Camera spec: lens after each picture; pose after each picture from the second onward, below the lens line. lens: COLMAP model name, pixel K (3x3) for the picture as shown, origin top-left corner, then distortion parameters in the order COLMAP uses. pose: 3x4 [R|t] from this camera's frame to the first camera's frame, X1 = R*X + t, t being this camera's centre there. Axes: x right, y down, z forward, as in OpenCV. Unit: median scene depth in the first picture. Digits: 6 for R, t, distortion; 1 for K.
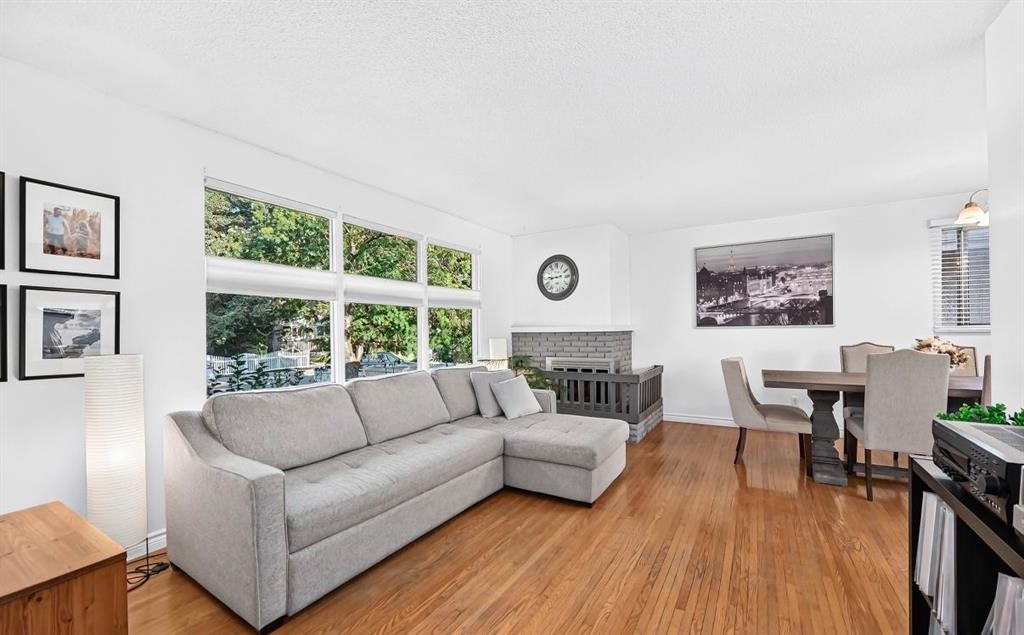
lens RADIAL K [[398.4, 0, 527.8], [0, 398.4, 331.0], [0, 0, 1]] dist [-0.017871, 0.000196]
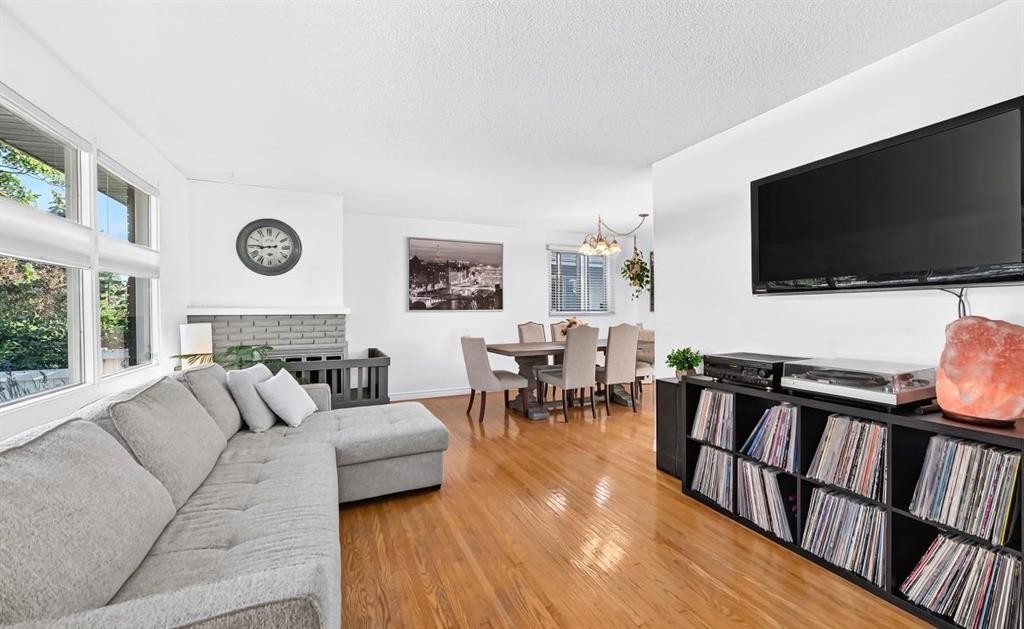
lens RADIAL K [[398.4, 0, 504.2], [0, 398.4, 312.2], [0, 0, 1]] dist [-0.017871, 0.000196]
pose [[0.587864, 0.006369, 0.808935, -0.328295], [-0.000747, 0.999973, -0.007330, 0.003451], [-0.808960, 0.003705, 0.587852, 0.163764]]
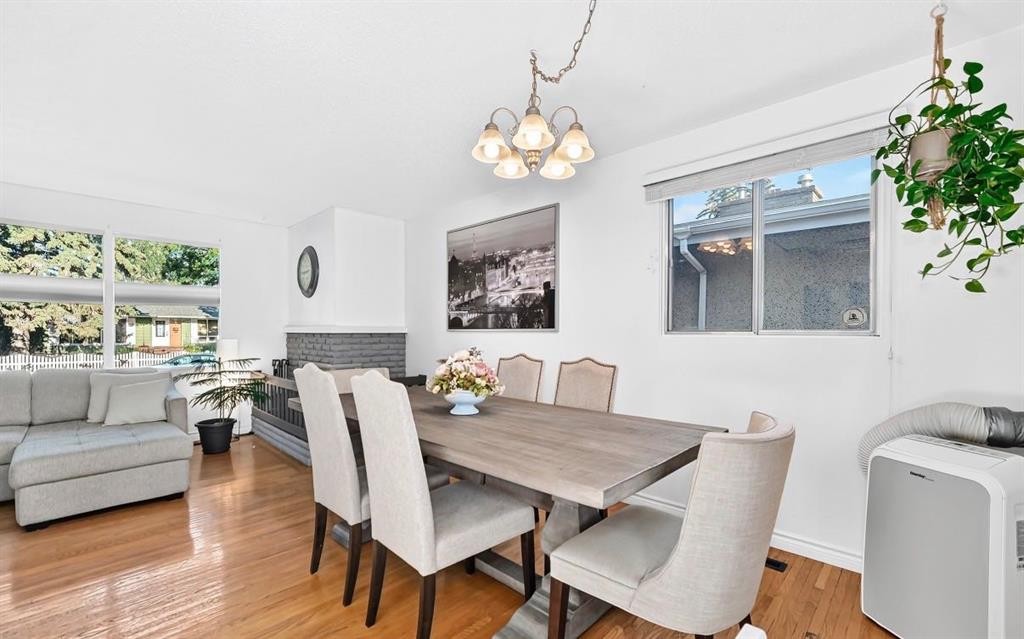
lens RADIAL K [[428.3, 0, 518.5], [0, 428.3, 329.5], [0, 0, 1]] dist [-0.000419, -0.000144]
pose [[0.975284, 0.015990, -0.220376, 0.824567], [-0.017024, 0.999851, -0.002796, -0.010745], [0.220298, 0.006478, 0.975411, 0.198427]]
